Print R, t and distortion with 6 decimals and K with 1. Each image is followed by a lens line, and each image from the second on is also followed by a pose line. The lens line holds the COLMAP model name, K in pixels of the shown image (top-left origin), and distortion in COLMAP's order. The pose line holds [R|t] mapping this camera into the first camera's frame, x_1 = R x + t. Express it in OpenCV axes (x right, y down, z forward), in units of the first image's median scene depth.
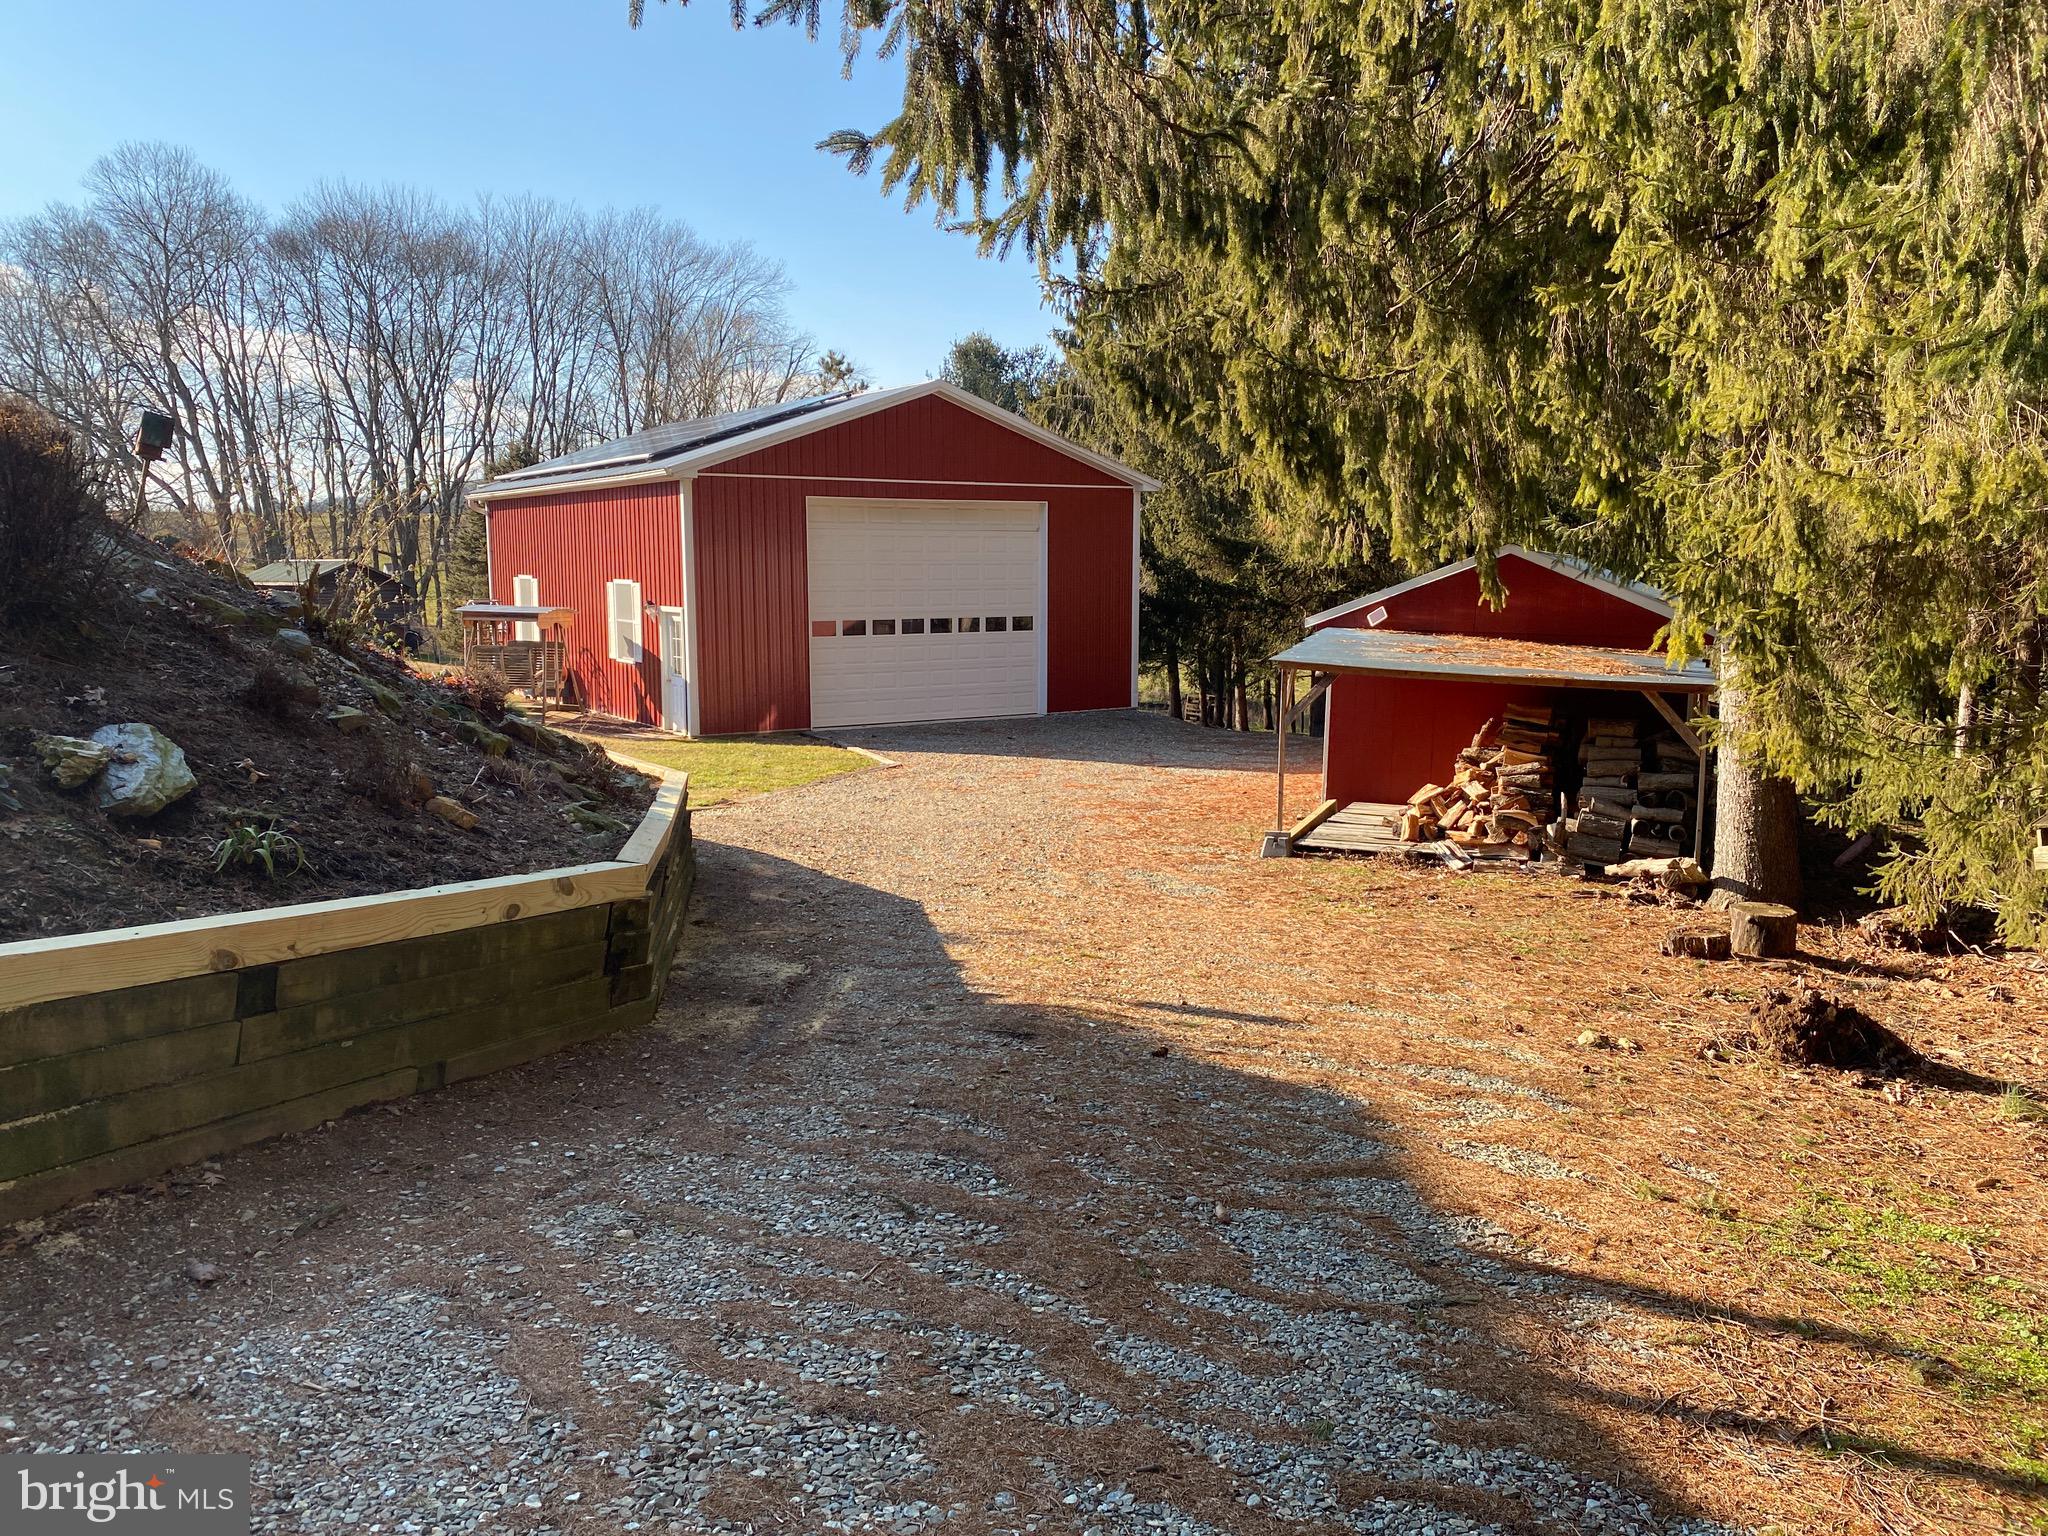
lens RADIAL K [[1548.8, 0, 1035.9], [0, 1548.8, 768.8], [0, 0, 1]] dist [0.116151, -0.156049]
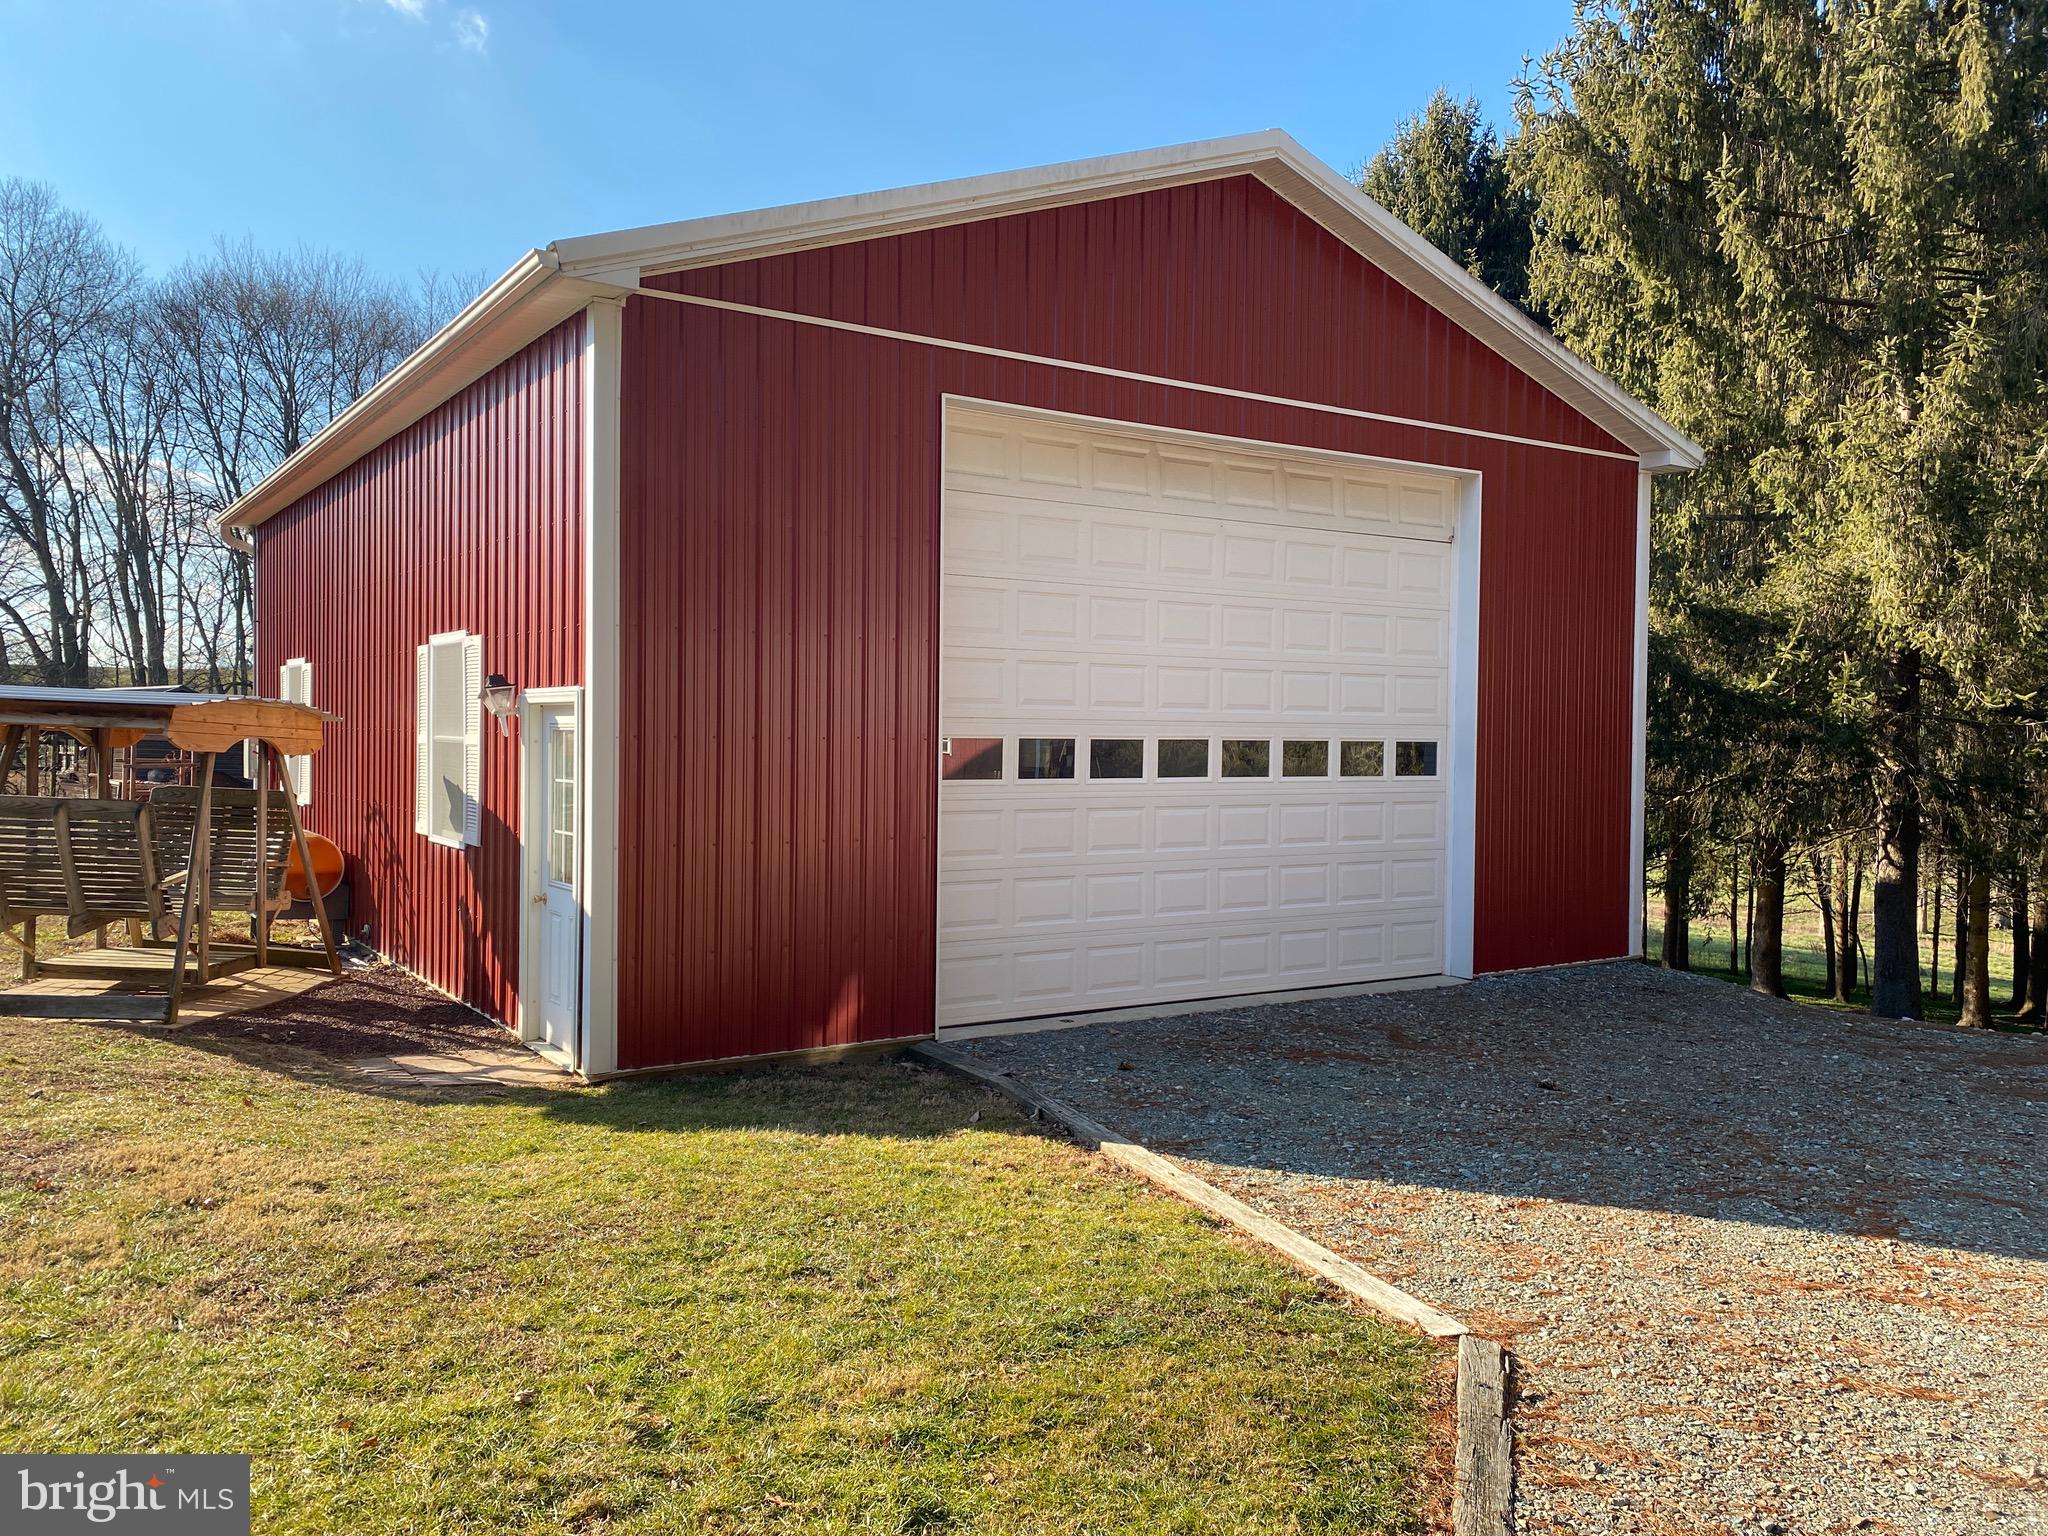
lens RADIAL K [[1548.8, 0, 1035.9], [0, 1548.8, 768.8], [0, 0, 1]] dist [0.116151, -0.156049]
pose [[0.999852, 0.011693, 0.012612, -0.124552], [-0.010245, 0.993958, -0.109282, -0.046992], [-0.013814, 0.109137, 0.993931, 0.623901]]
